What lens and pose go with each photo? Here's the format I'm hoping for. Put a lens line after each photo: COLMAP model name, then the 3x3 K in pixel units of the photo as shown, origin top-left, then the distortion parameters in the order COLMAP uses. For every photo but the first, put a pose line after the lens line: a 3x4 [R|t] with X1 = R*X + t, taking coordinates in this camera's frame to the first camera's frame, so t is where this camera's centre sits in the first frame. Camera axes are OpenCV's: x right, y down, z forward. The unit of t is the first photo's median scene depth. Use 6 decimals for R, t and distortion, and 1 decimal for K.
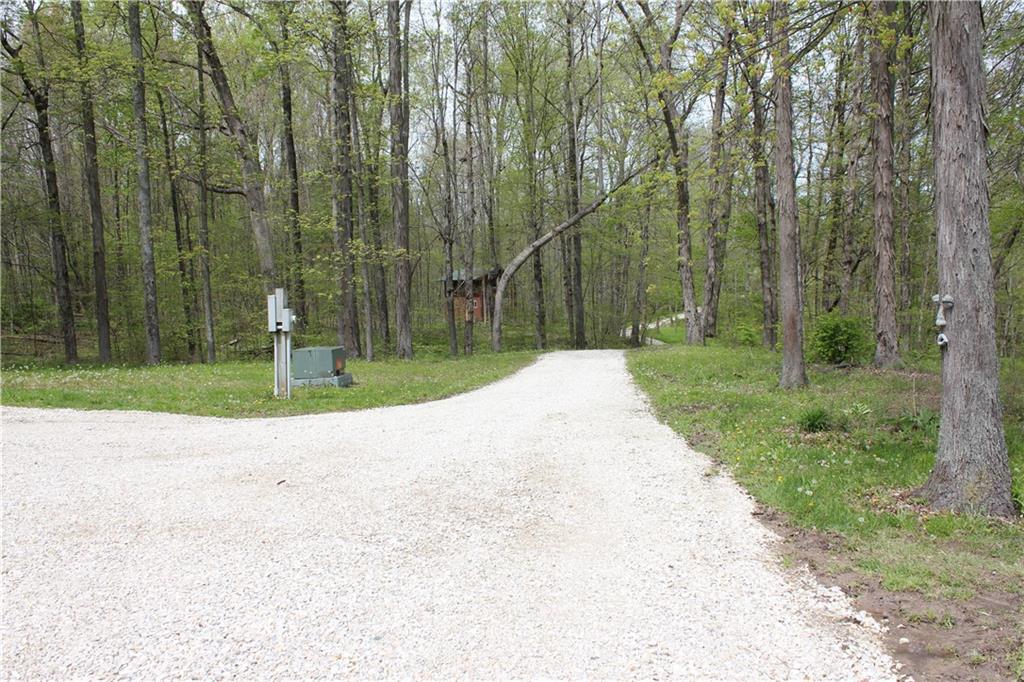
lens RADIAL K [[848.1, 0, 508.4], [0, 848.1, 350.4], [0, 0, 1]] dist [-0.169751, 0.150580]
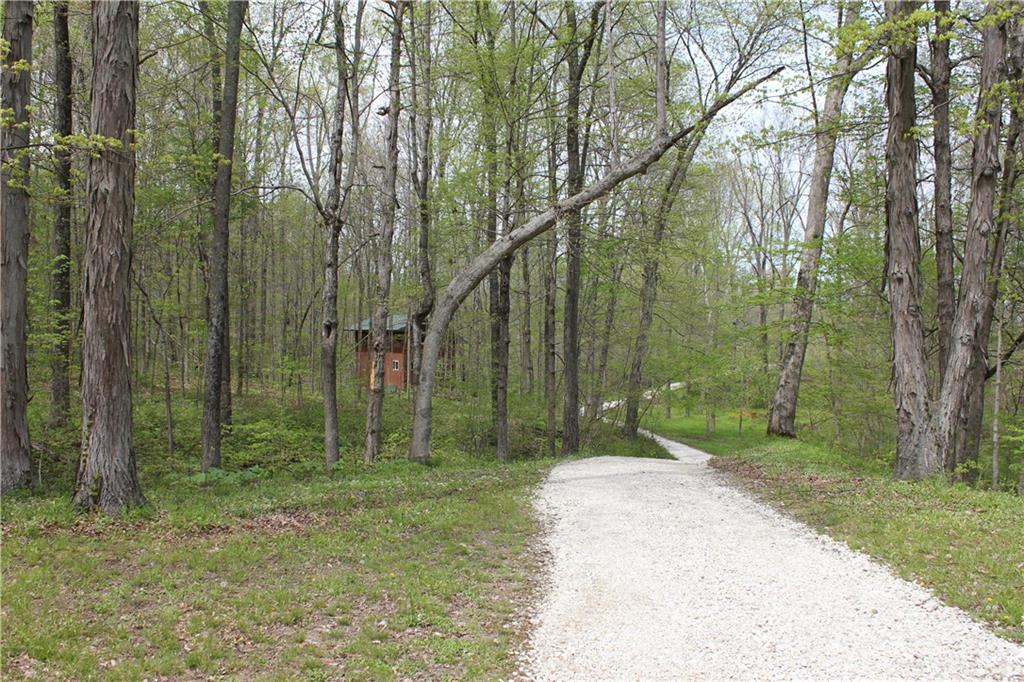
lens RADIAL K [[943.3, 0, 512.0], [0, 943.3, 341.0], [0, 0, 1]] dist [-0.133910, 0.140774]
pose [[0.995628, 0.055191, 0.075358, -0.006093], [-0.048309, 0.994745, -0.090272, -0.018773], [-0.079944, 0.086237, 0.993062, 0.467447]]
